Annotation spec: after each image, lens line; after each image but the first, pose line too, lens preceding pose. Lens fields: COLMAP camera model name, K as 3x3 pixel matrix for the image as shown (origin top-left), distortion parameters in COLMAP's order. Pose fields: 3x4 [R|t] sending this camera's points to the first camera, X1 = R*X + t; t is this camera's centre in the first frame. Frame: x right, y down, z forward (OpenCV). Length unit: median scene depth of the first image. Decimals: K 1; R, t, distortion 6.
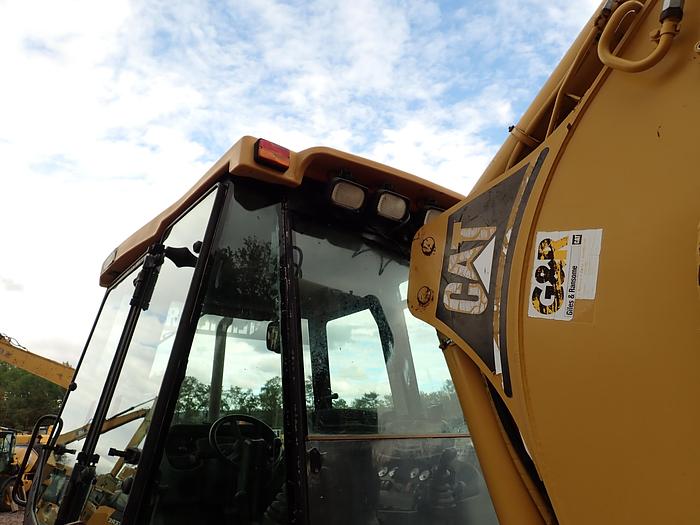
lens RADIAL K [[522.4, 0, 349.8], [0, 522.4, 261.9], [0, 0, 1]] dist [0.010618, -0.004179]
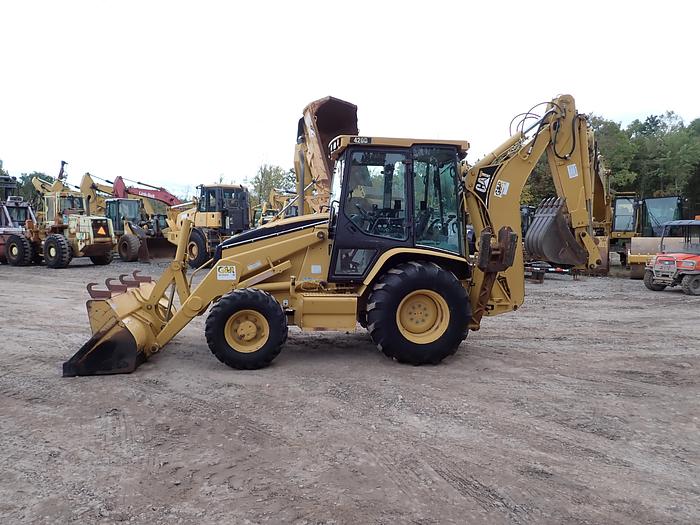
lens RADIAL K [[522.4, 0, 349.8], [0, 522.4, 261.9], [0, 0, 1]] dist [0.010618, -0.004179]
pose [[0.498289, -0.034391, 0.866329, -4.359992], [-0.299857, 0.930715, 0.209416, 0.052353], [-0.813507, -0.364124, 0.453453, -0.424599]]
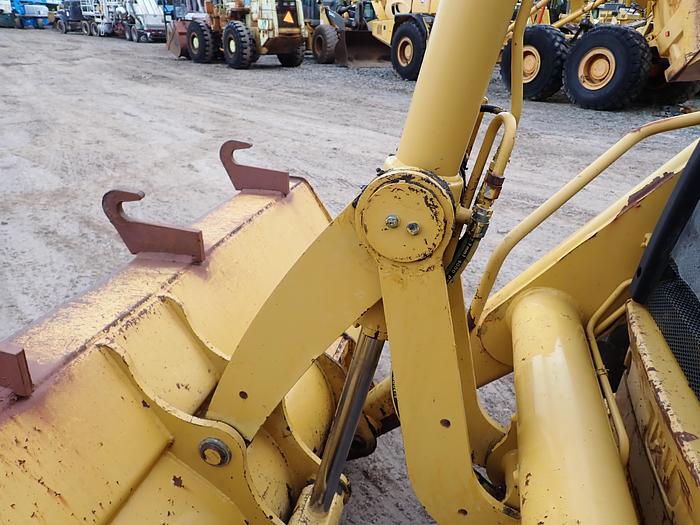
lens RADIAL K [[522.4, 0, 349.8], [0, 522.4, 261.9], [0, 0, 1]] dist [0.010618, -0.004179]
pose [[0.781446, -0.221018, 0.583518, -1.654978], [-0.247020, 0.749184, 0.614576, 1.165903], [-0.572995, -0.624399, 0.530851, 2.442064]]
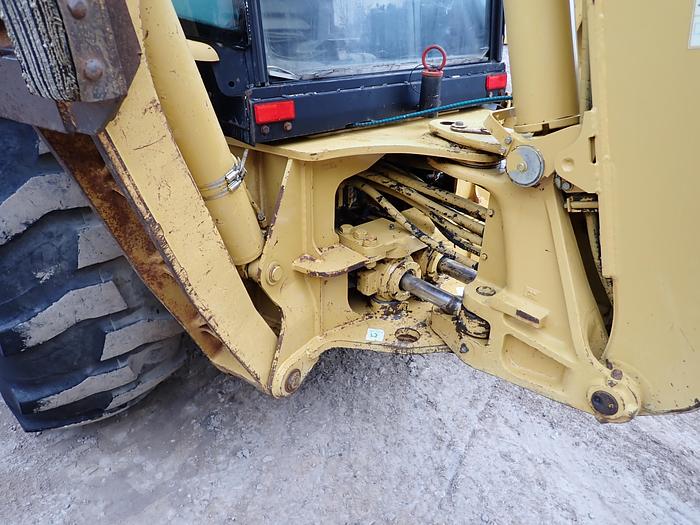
lens RADIAL K [[522.4, 0, 349.8], [0, 522.4, 261.9], [0, 0, 1]] dist [0.010618, -0.004179]
pose [[0.997069, 0.009432, 0.075928, 0.026801], [-0.061150, 0.694672, 0.716723, 0.347204], [-0.045985, -0.719265, 0.693212, 0.007568]]
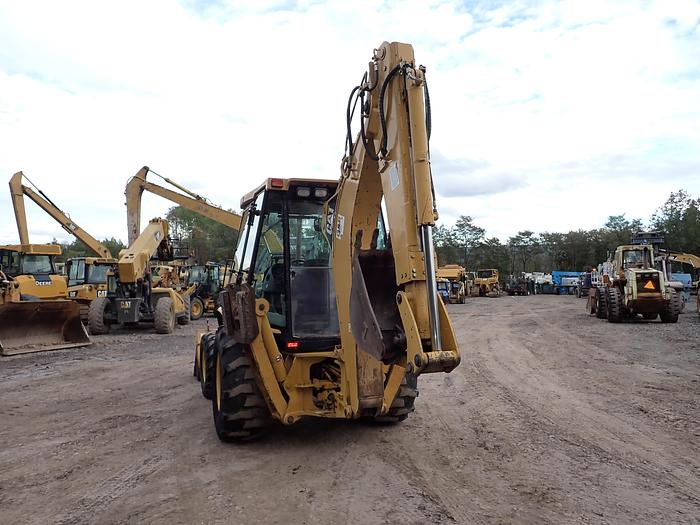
lens RADIAL K [[522.4, 0, 349.8], [0, 522.4, 261.9], [0, 0, 1]] dist [0.010618, -0.004179]
pose [[0.954794, 0.004080, -0.297241, 1.304159], [0.085069, 0.954339, 0.286356, -0.663373], [0.284837, -0.298696, 0.910850, -2.044403]]
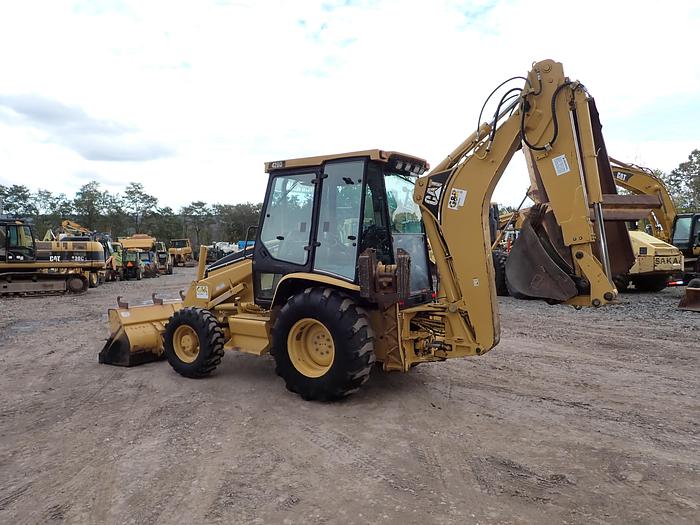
lens RADIAL K [[523.2, 0, 350.2], [0, 523.2, 263.3], [0, 0, 1]] dist [0.006486, 0.001036]
pose [[0.942829, -0.010077, 0.333126, -1.600588], [-0.108373, 0.935953, 0.335033, -0.708927], [-0.315166, -0.351981, 0.881351, -2.341152]]
